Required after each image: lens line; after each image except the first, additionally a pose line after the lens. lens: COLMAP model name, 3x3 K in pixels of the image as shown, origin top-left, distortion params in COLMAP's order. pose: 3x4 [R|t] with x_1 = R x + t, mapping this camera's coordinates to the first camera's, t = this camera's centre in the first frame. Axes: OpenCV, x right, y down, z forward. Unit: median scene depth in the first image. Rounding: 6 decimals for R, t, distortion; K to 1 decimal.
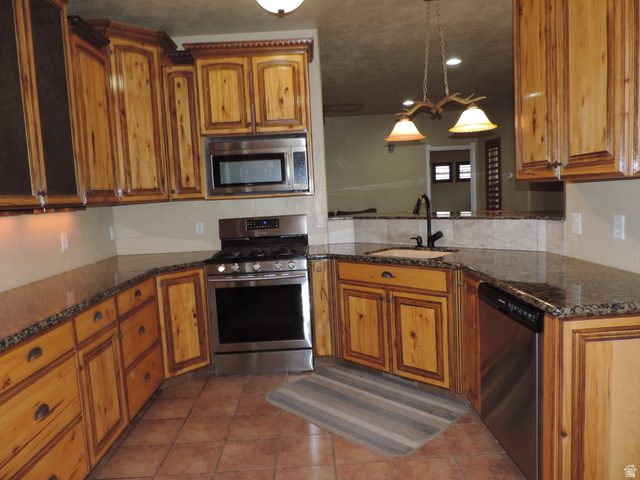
lens RADIAL K [[453.0, 0, 320.0], [0, 453.0, 240.0], [0, 0, 1]] dist [-0.030732, 0.000113]
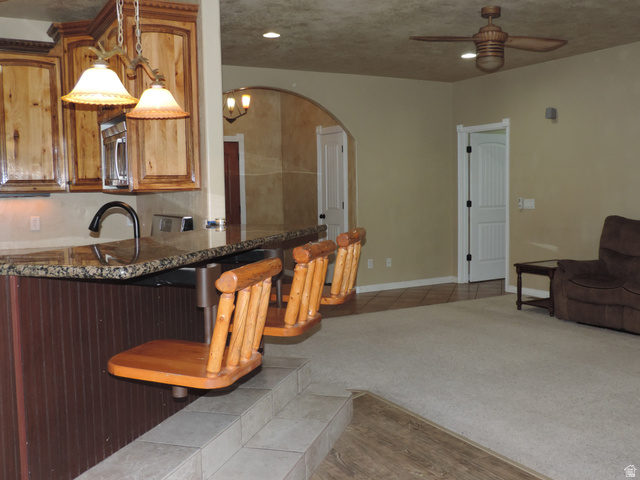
lens RADIAL K [[661.3, 0, 320.0], [0, 661.3, 240.0], [0, 0, 1]] dist [-0.005722, -0.004362]
pose [[0.462776, 0.118579, -0.878509, 1.197981], [-0.088505, 0.992242, 0.087308, -0.154659], [0.882046, 0.037348, 0.469681, 0.777194]]
